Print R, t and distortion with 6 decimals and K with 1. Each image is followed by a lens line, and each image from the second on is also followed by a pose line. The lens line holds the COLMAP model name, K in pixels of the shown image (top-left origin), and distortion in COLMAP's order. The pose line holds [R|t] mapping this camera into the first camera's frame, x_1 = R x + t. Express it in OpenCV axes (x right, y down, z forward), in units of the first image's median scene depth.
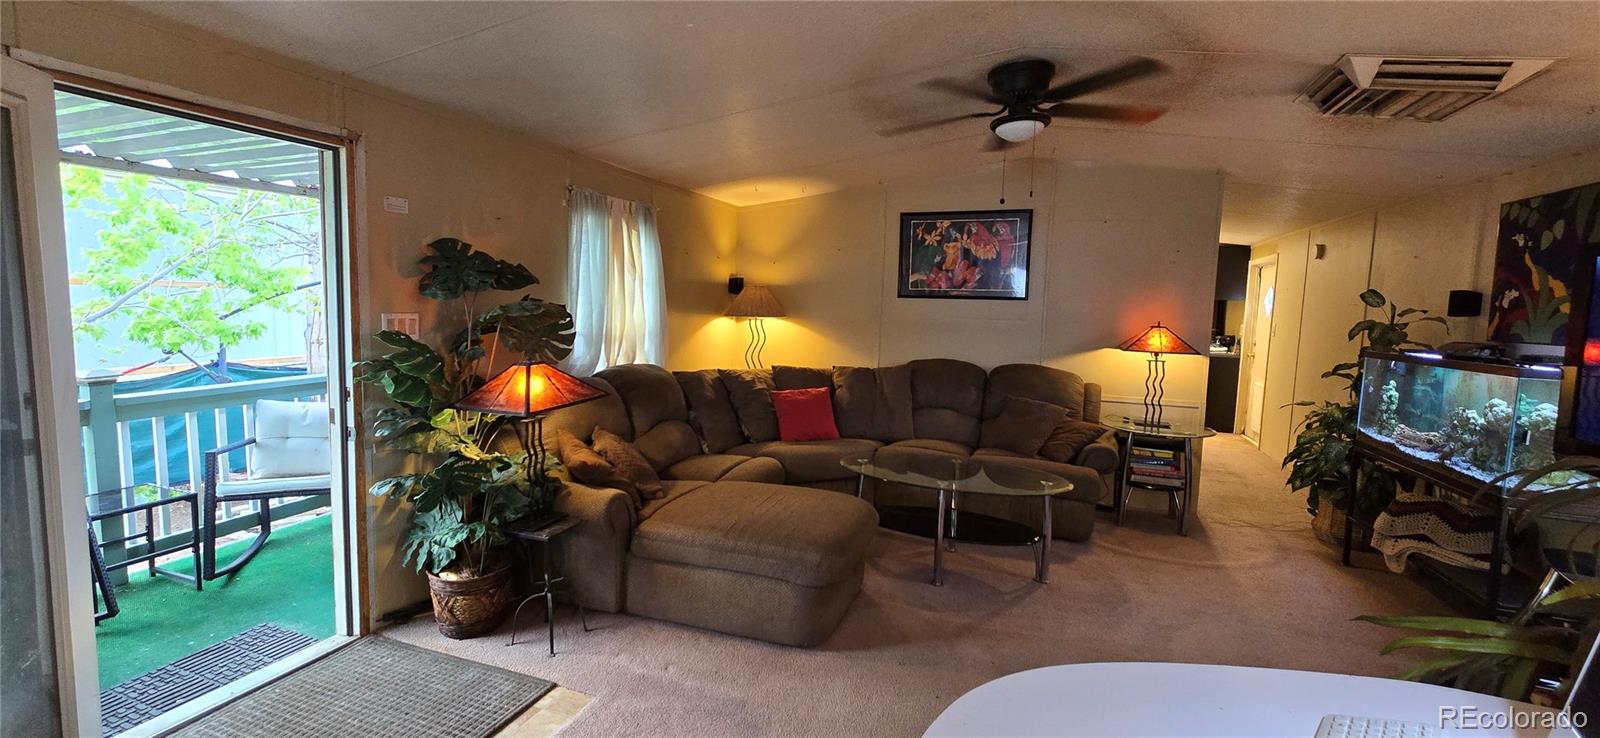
lens RADIAL K [[656.2, 0, 794.8], [0, 656.2, 358.1], [0, 0, 1]] dist [0.000654, 0.000174]
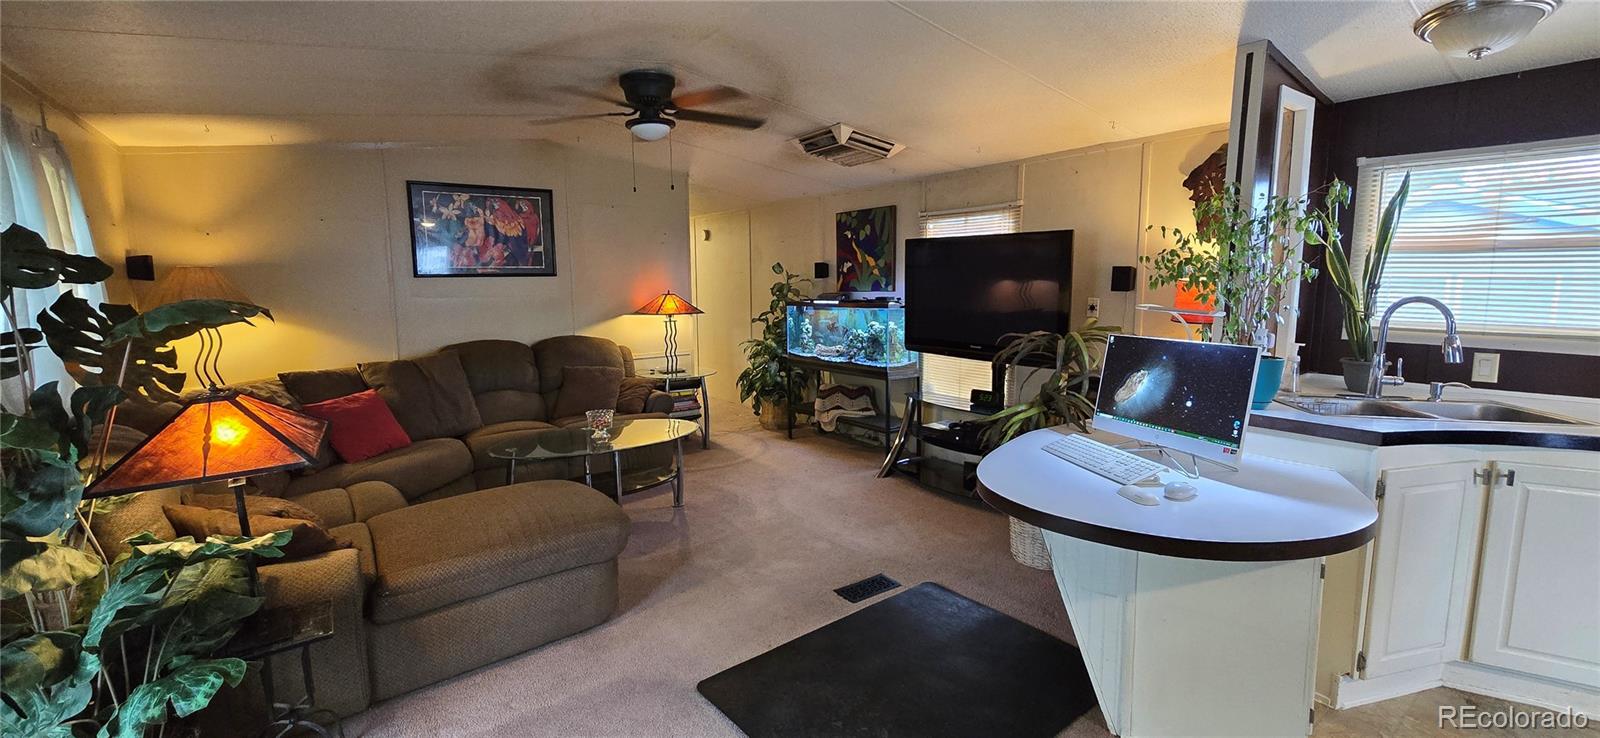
lens RADIAL K [[658.8, 0, 798.7], [0, 658.8, 362.1], [0, 0, 1]] dist [0.002080, 0.000139]
pose [[0.532884, -0.138744, 0.834736, -0.490222], [0.099893, 0.989883, 0.100761, -0.026665], [-0.840271, 0.029690, 0.541353, 0.136558]]
